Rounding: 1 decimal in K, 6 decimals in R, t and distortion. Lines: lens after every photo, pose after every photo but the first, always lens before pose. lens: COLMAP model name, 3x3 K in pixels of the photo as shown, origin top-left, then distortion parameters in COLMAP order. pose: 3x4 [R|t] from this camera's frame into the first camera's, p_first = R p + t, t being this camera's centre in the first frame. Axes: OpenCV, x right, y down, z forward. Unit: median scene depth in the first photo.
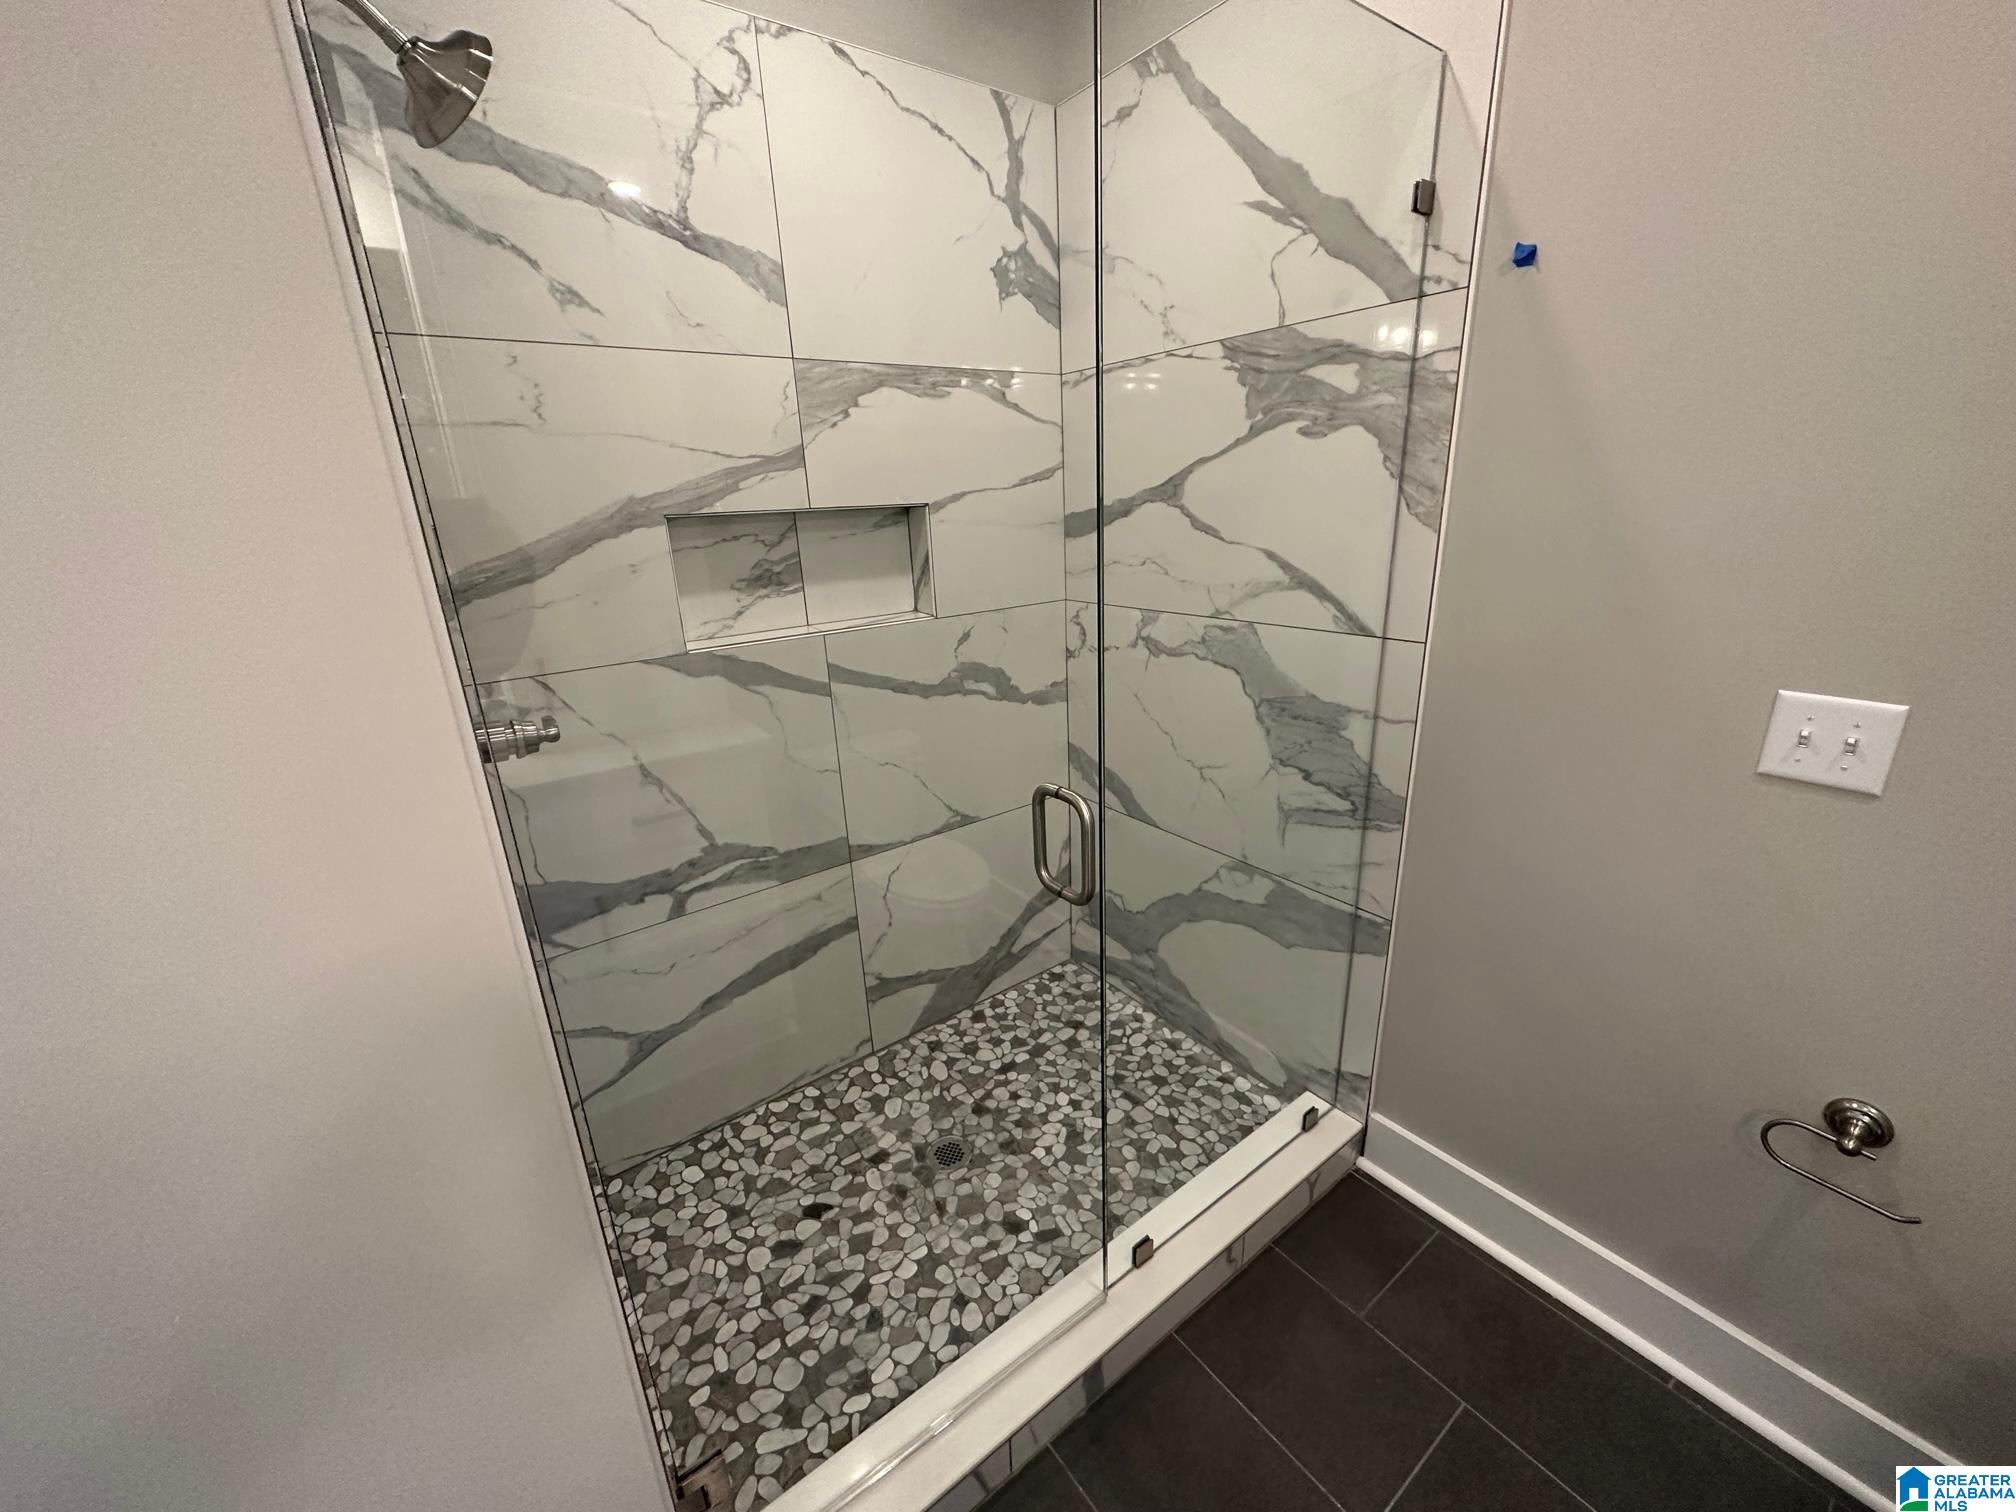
lens RADIAL K [[798.6, 0, 1012.5], [0, 798.6, 753.8], [0, 0, 1]] dist [-0.000314, -0.000213]
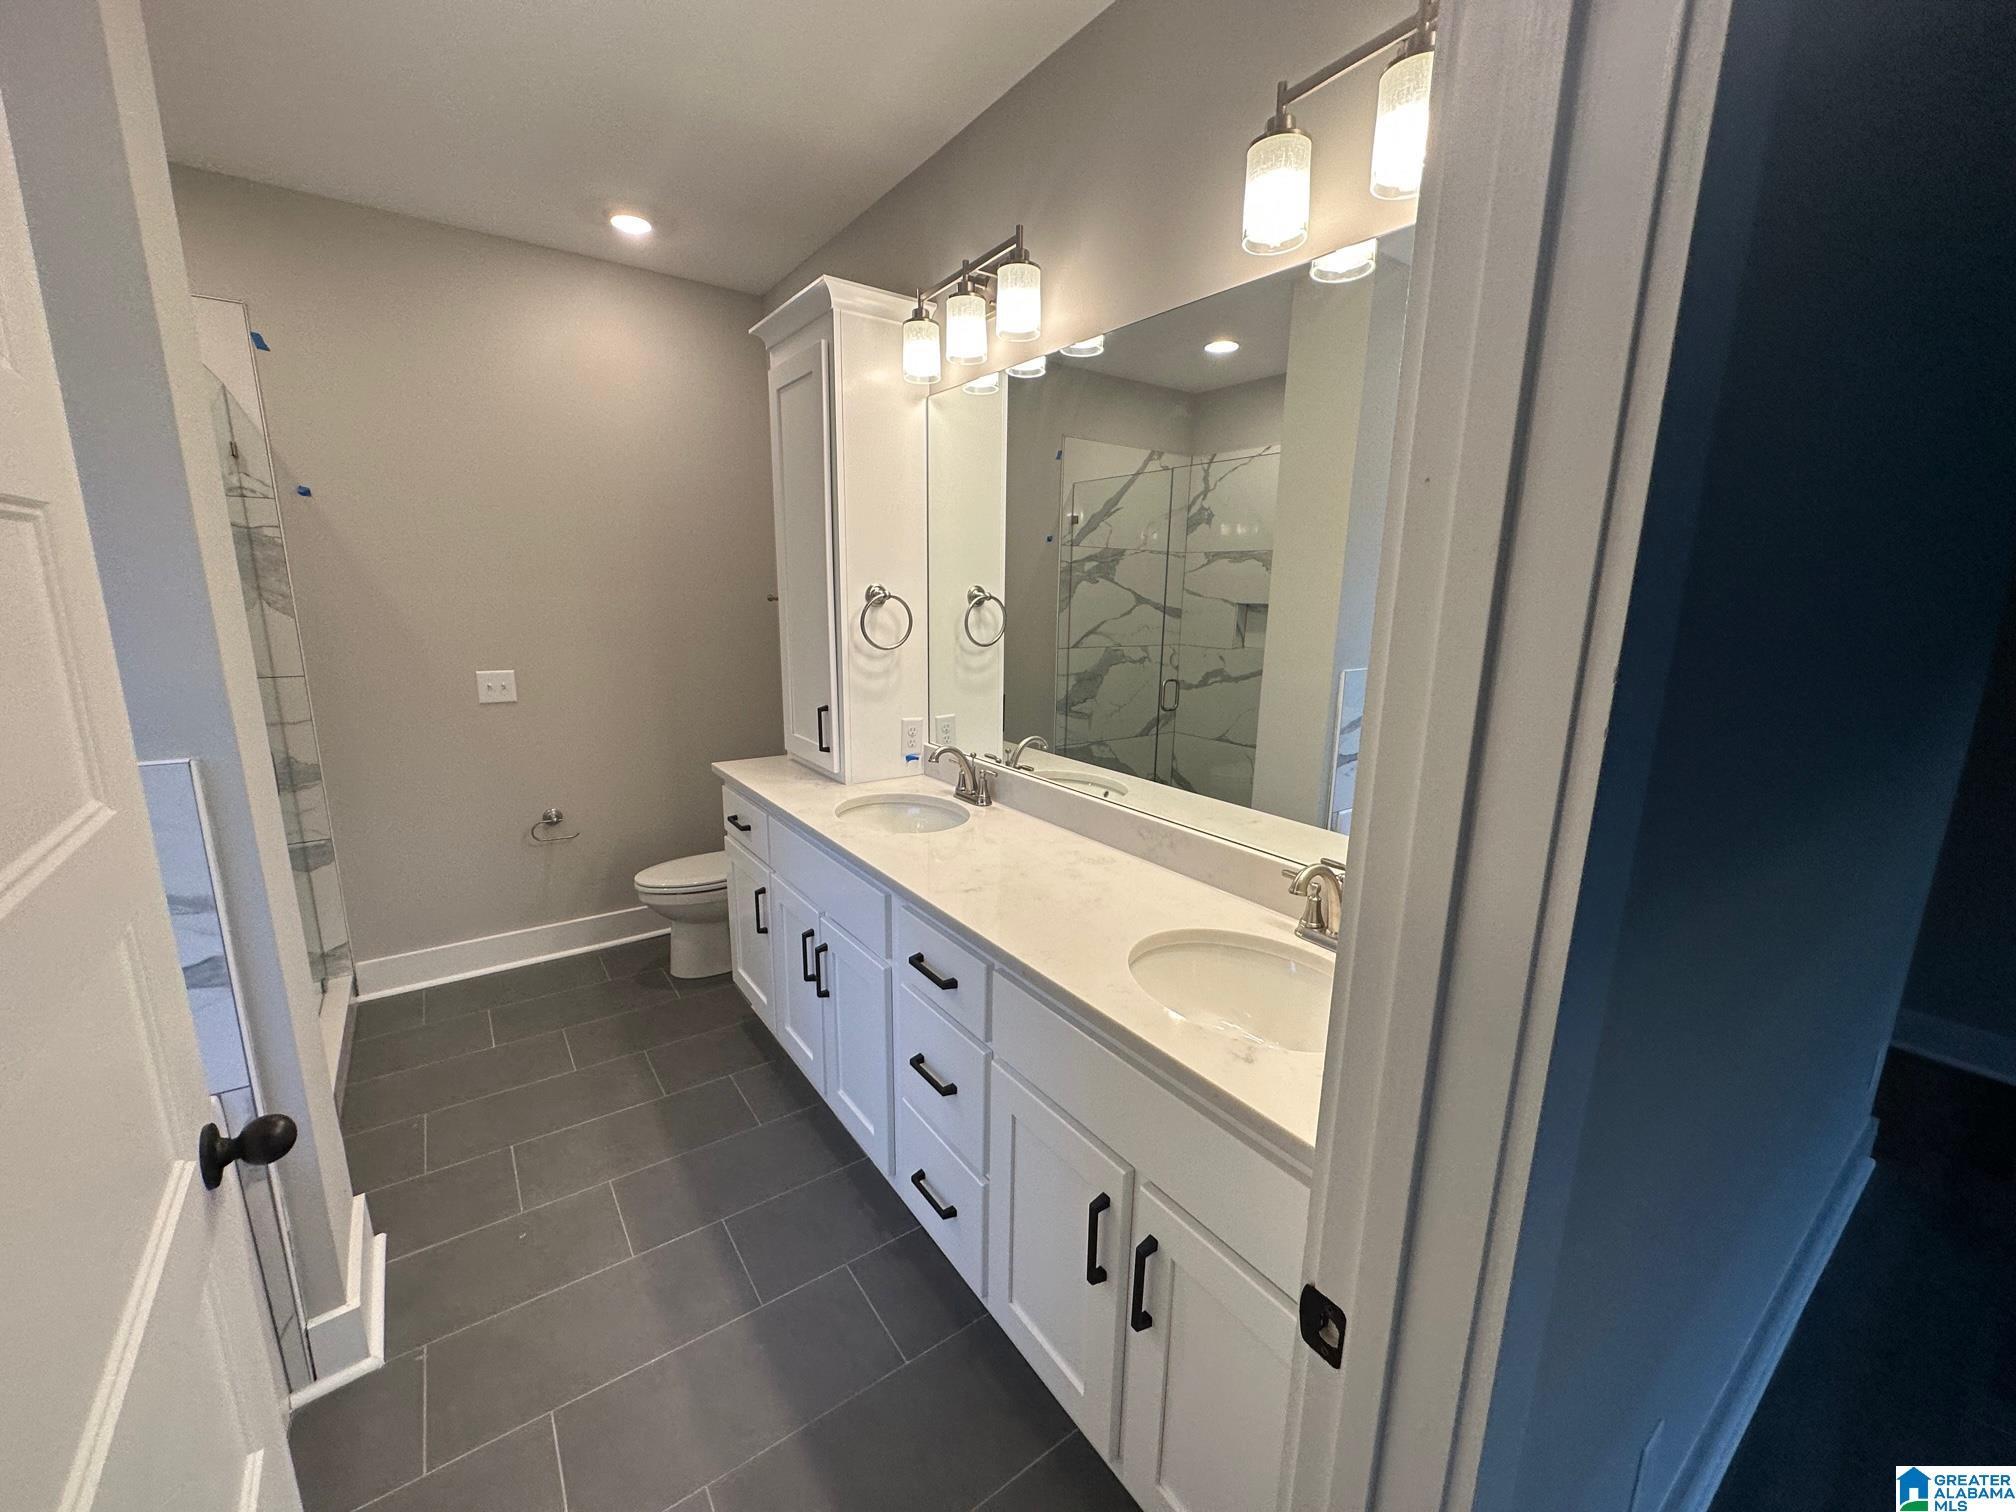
lens RADIAL K [[798.6, 0, 1012.5], [0, 798.6, 753.8], [0, 0, 1]] dist [-0.000314, -0.000213]
pose [[0.017799, -0.166298, 0.985915, -1.052962], [0.294158, 0.943301, 0.153800, 0.184269], [-0.955591, 0.287277, 0.065708, -0.513585]]
